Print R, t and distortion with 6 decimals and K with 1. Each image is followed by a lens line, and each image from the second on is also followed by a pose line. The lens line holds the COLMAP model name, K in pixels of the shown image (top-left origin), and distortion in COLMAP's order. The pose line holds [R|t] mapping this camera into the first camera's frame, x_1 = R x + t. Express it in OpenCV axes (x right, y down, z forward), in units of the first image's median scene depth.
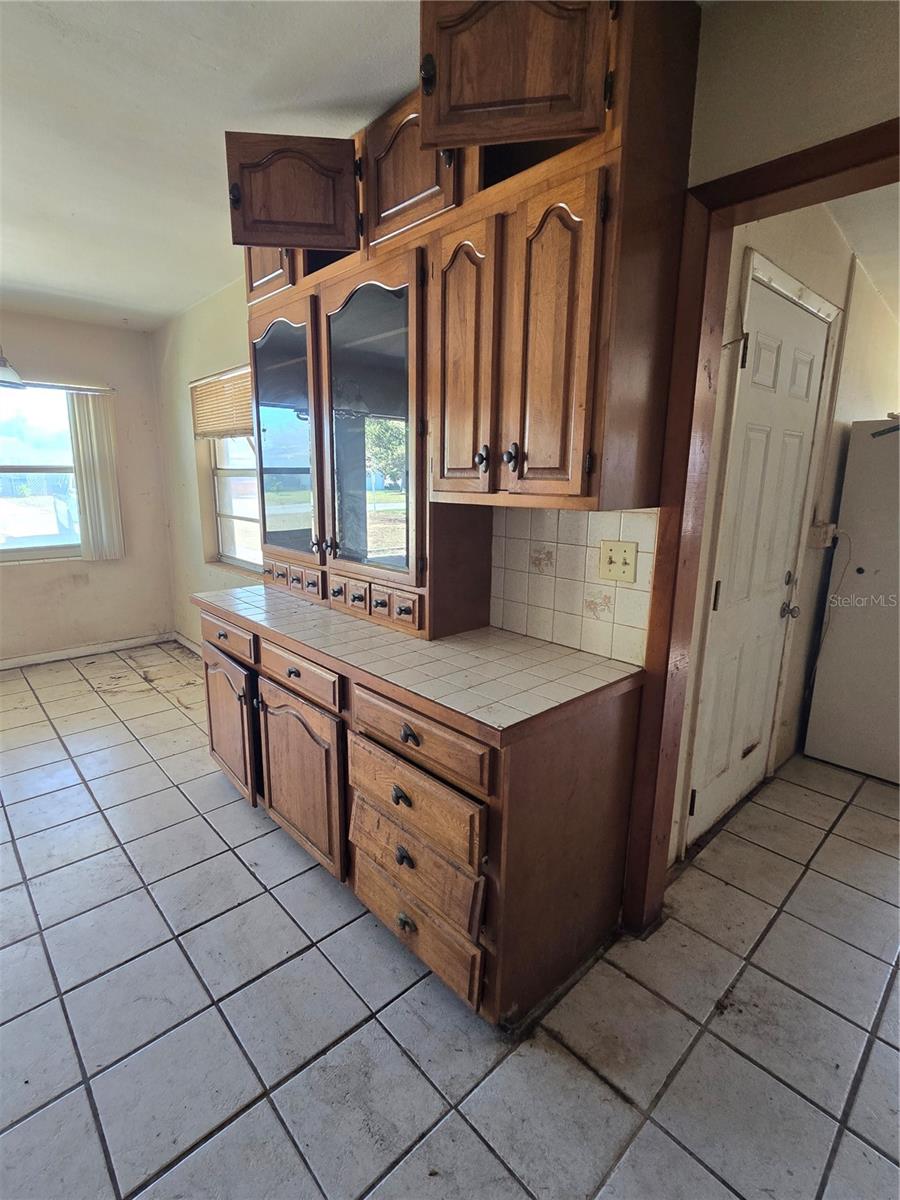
lens RADIAL K [[574.1, 0, 451.0], [0, 574.1, 597.3], [0, 0, 1]] dist [-0.010972, 0.003809]
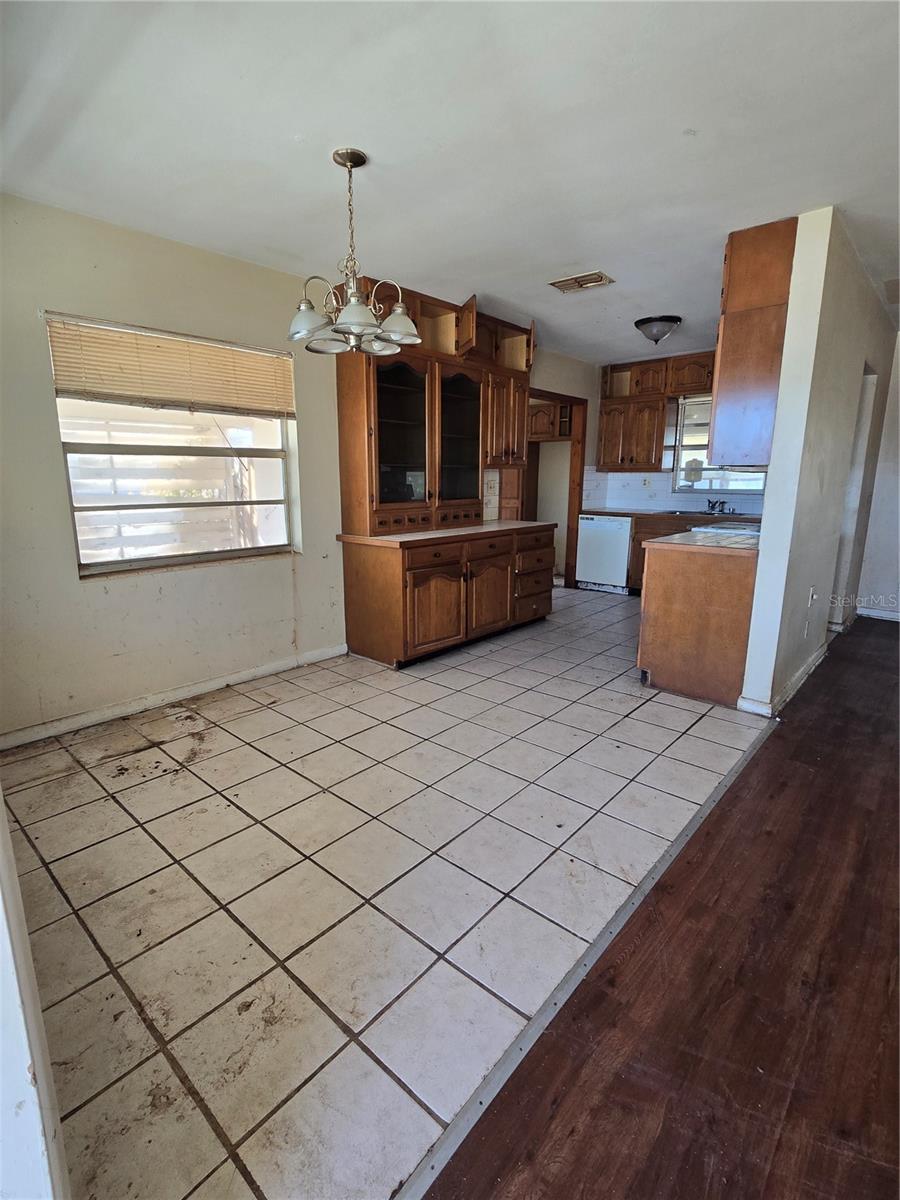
lens RADIAL K [[574.1, 0, 445.3], [0, 574.1, 589.5], [0, 0, 1]] dist [-0.010972, 0.003809]
pose [[-0.091180, -0.212295, 0.972942, -1.750200], [0.203528, 0.952416, 0.226890, -0.178933], [-0.974814, 0.218709, -0.043633, 0.934759]]
